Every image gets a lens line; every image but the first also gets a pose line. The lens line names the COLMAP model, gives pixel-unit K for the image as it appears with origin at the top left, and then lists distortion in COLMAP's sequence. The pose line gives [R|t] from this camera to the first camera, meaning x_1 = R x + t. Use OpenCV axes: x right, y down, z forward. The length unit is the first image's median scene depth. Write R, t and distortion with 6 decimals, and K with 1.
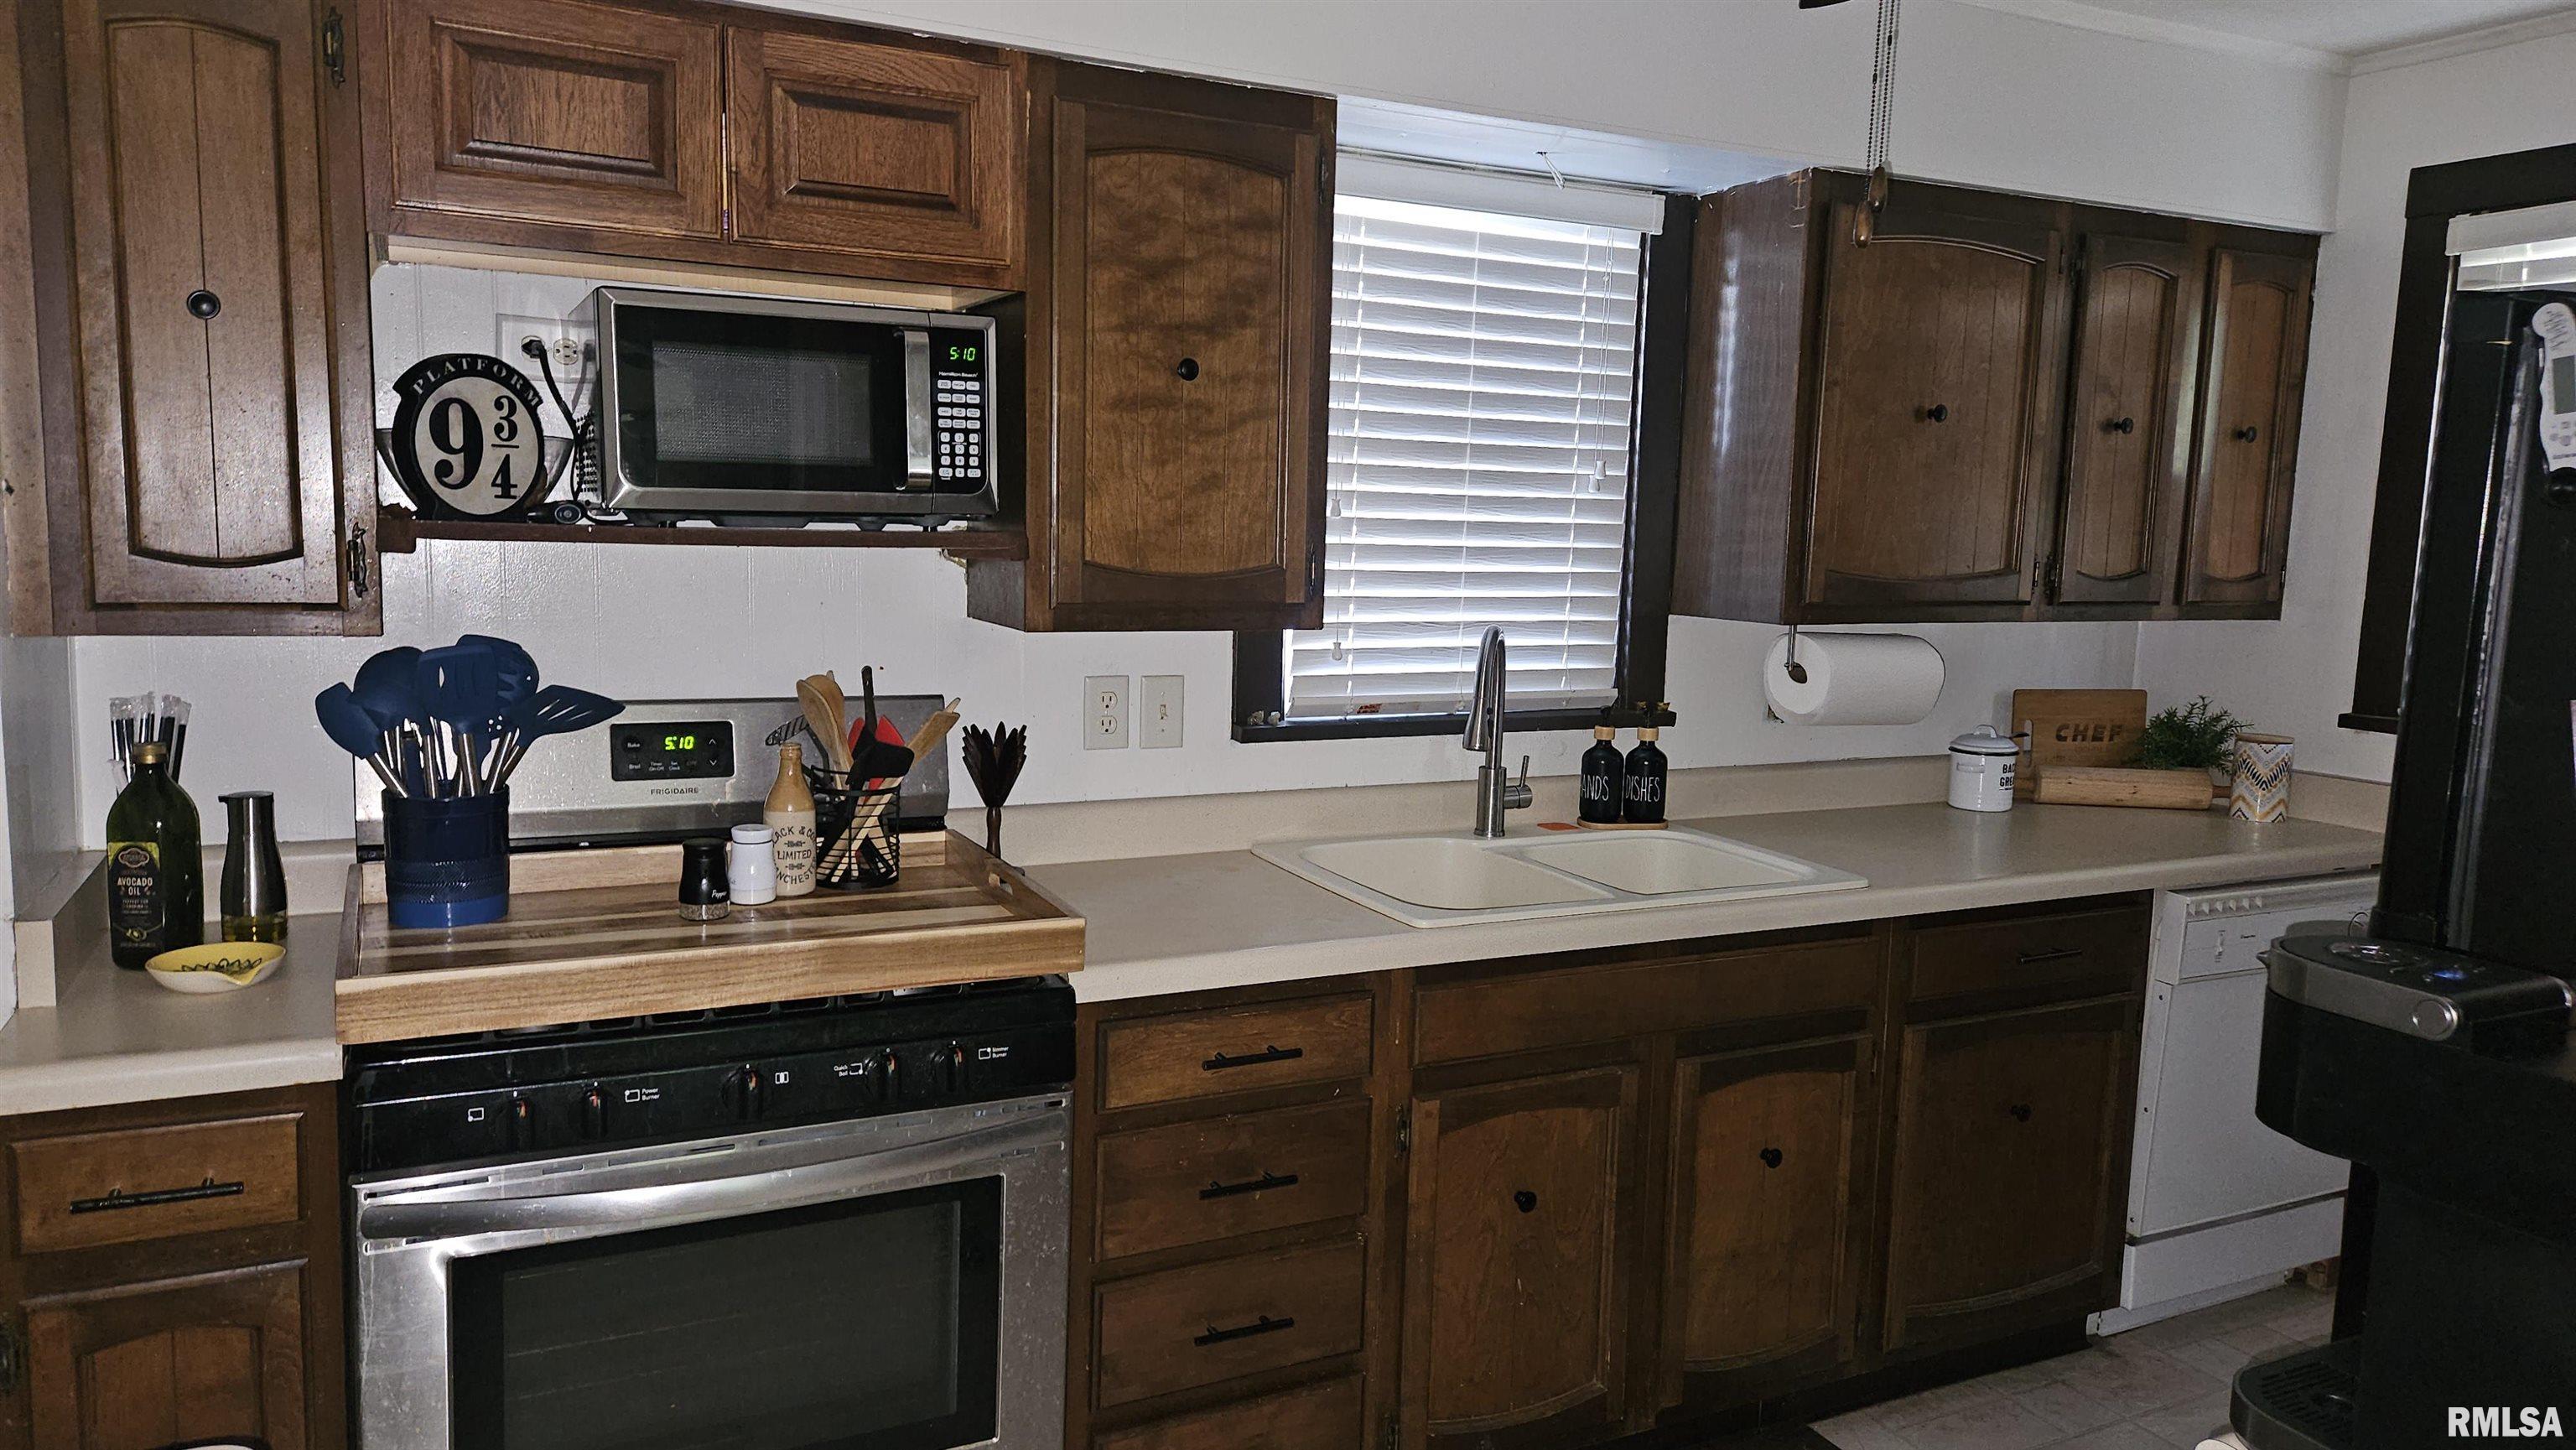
lens RADIAL K [[1671.6, 0, 1264.3], [0, 1671.6, 715.6], [0, 0, 1]] dist [0.083167, -0.075636]
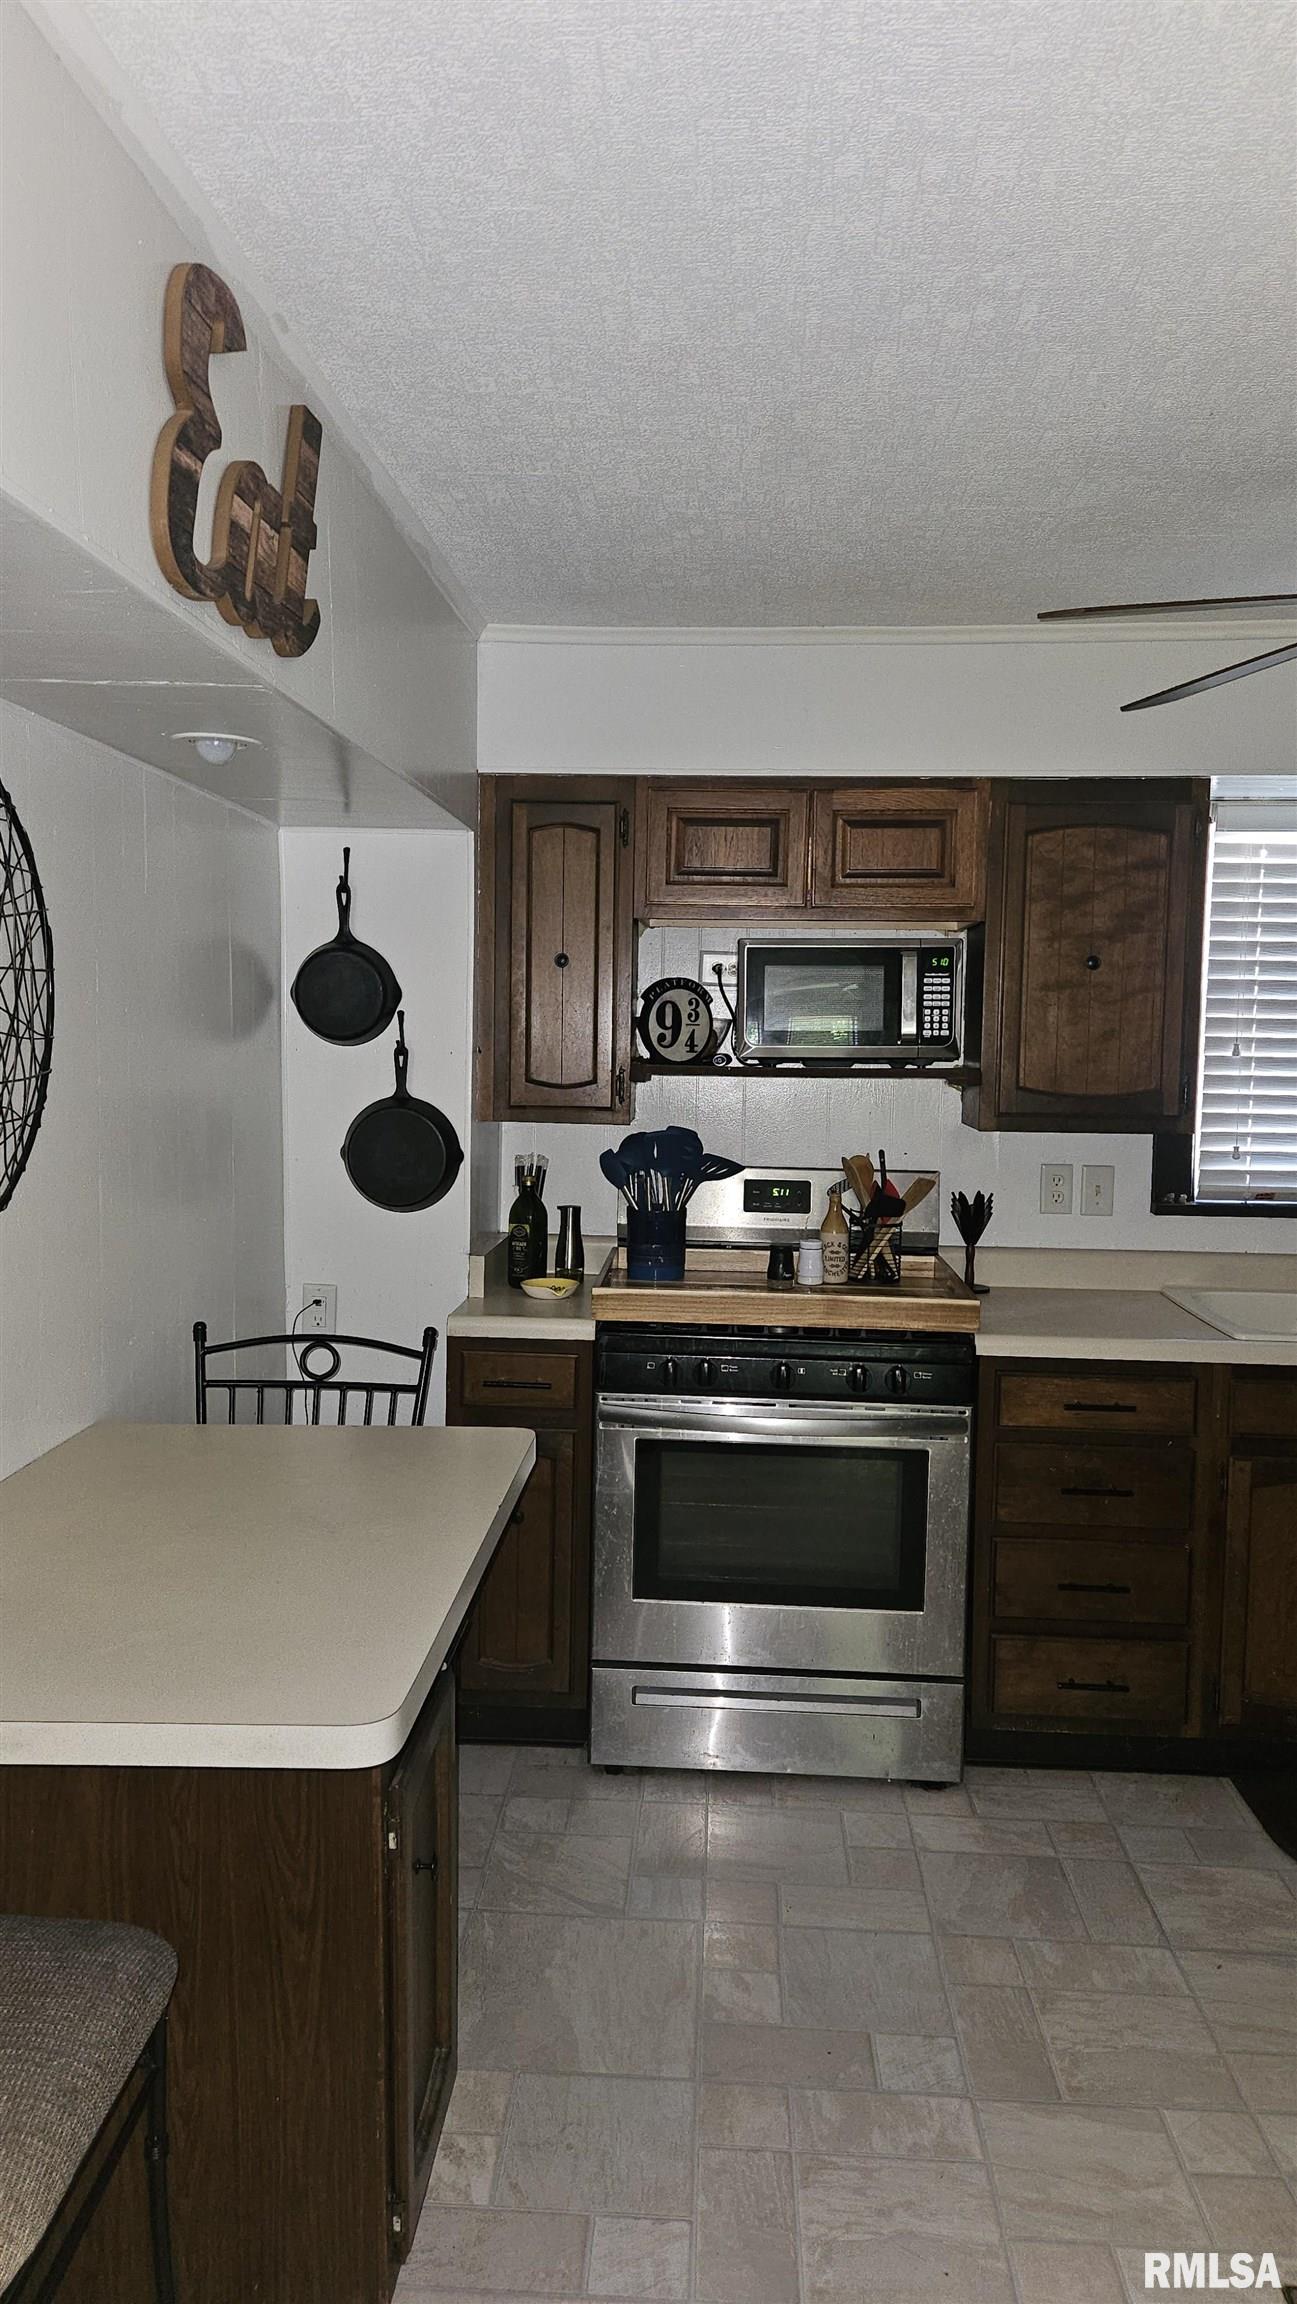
lens RADIAL K [[1495.0, 0, 648.5], [0, 1495.0, 1152.0], [0, 0, 1]] dist [0.083167, -0.075636]
pose [[0.866292, 0.023907, -0.498966, 0.315409], [-0.052558, 0.997672, -0.043448, 0.051794], [0.496766, 0.063864, 0.865532, -0.414497]]
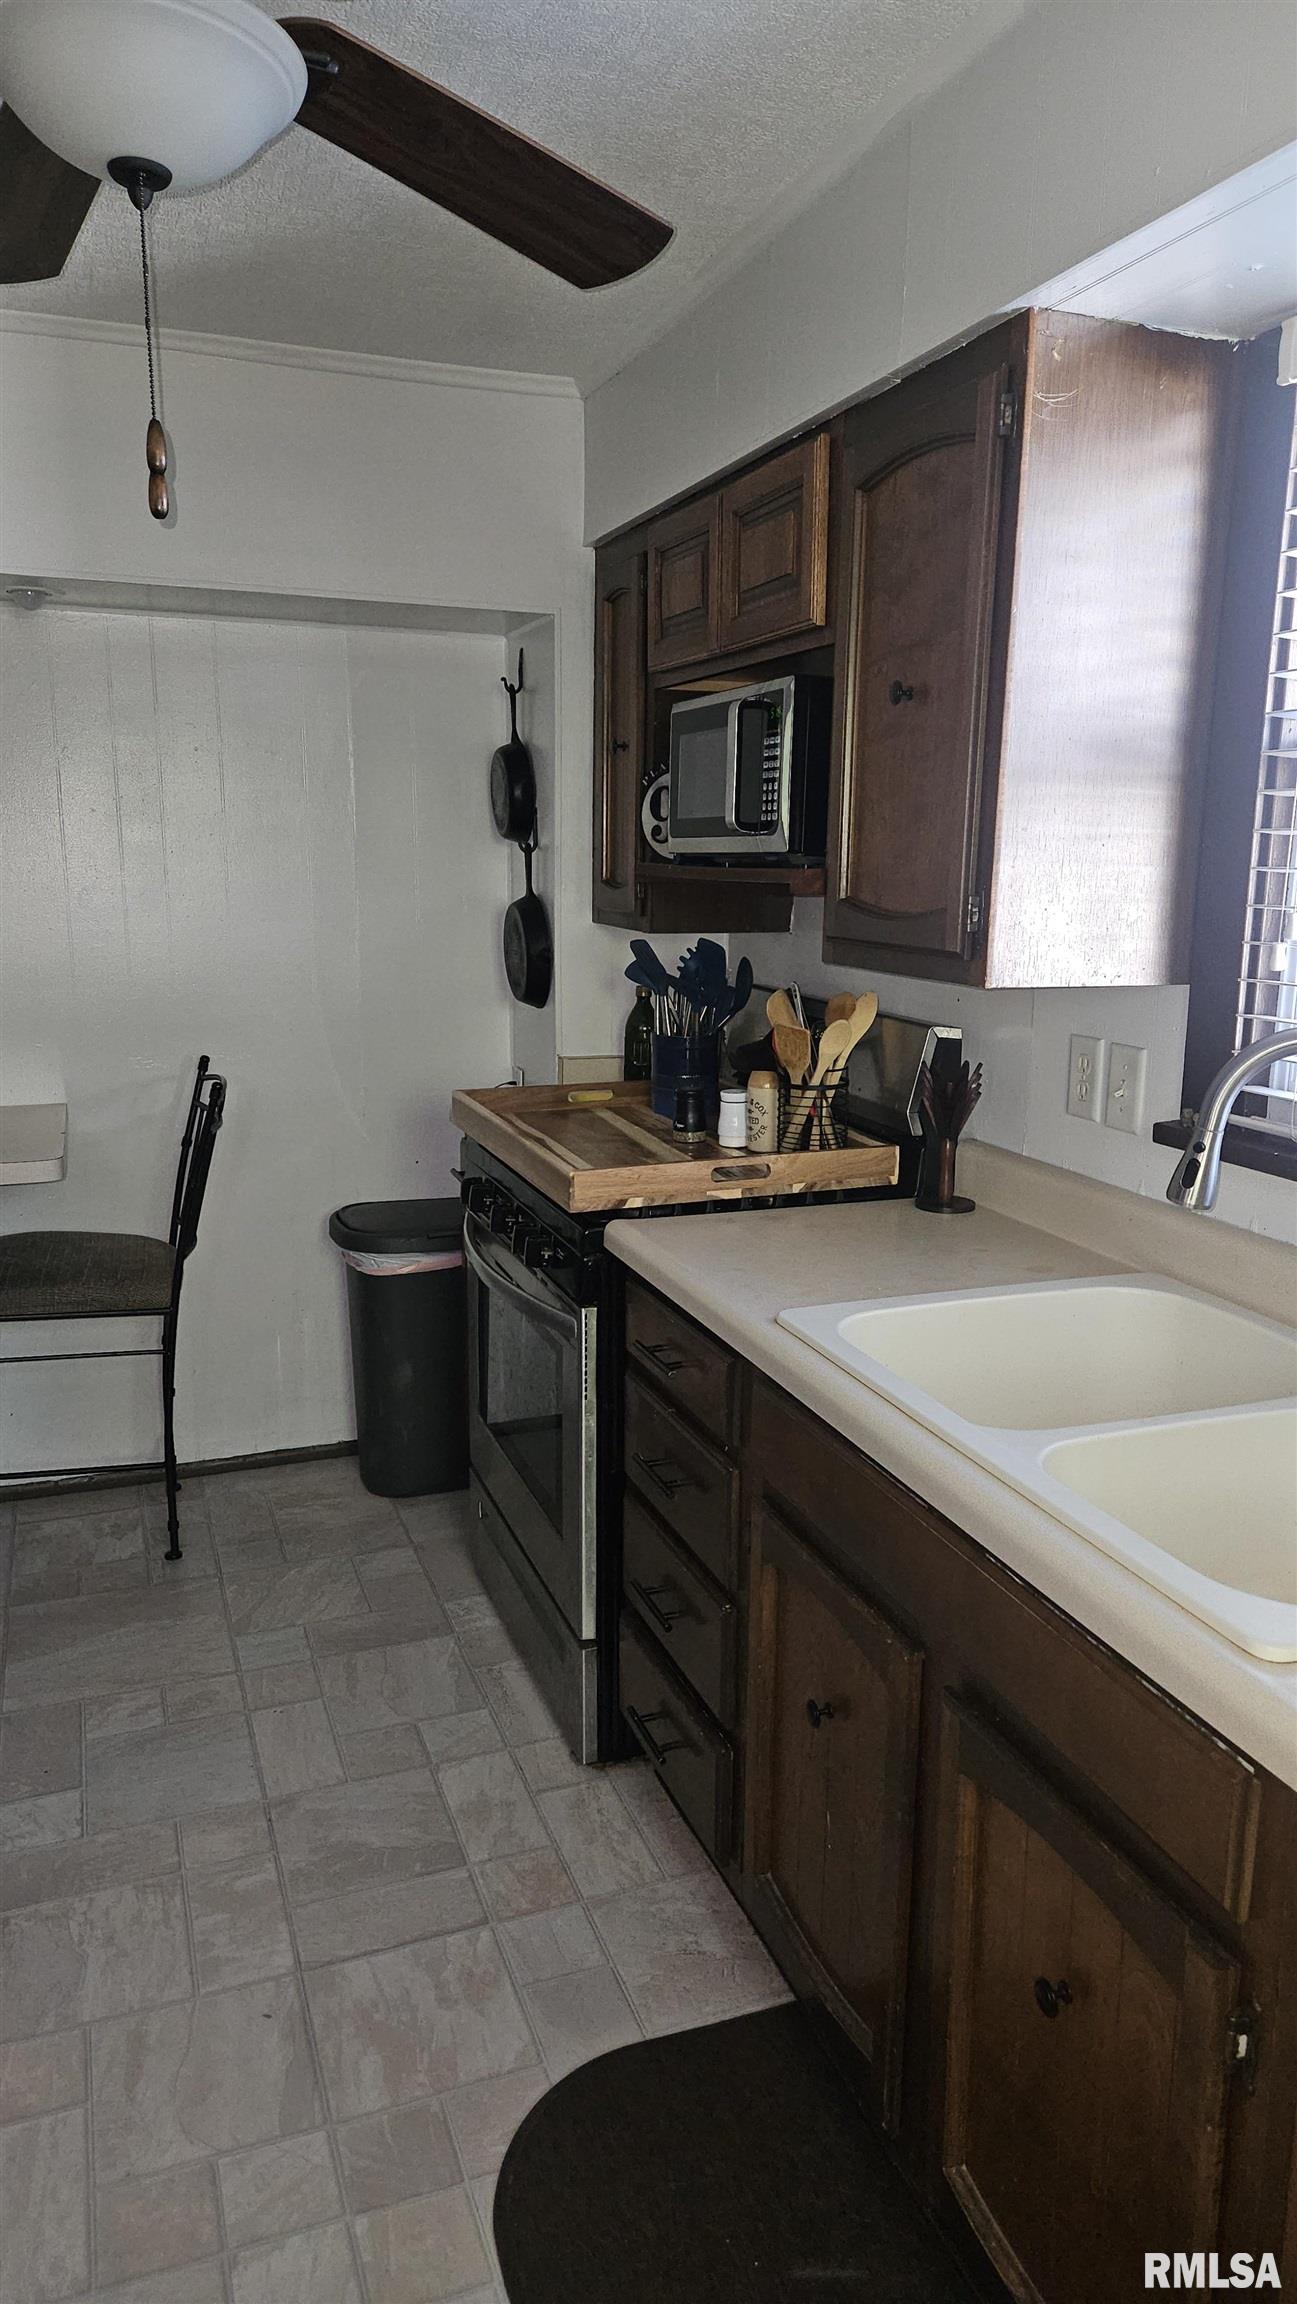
lens RADIAL K [[1495.0, 0, 648.5], [0, 1495.0, 1152.0], [0, 0, 1]] dist [0.083167, -0.075636]
pose [[-0.095495, 0.177007, -0.979566, 0.898003], [-0.137412, 0.972298, 0.189090, -0.106103], [0.985900, 0.152662, -0.068527, 1.034826]]
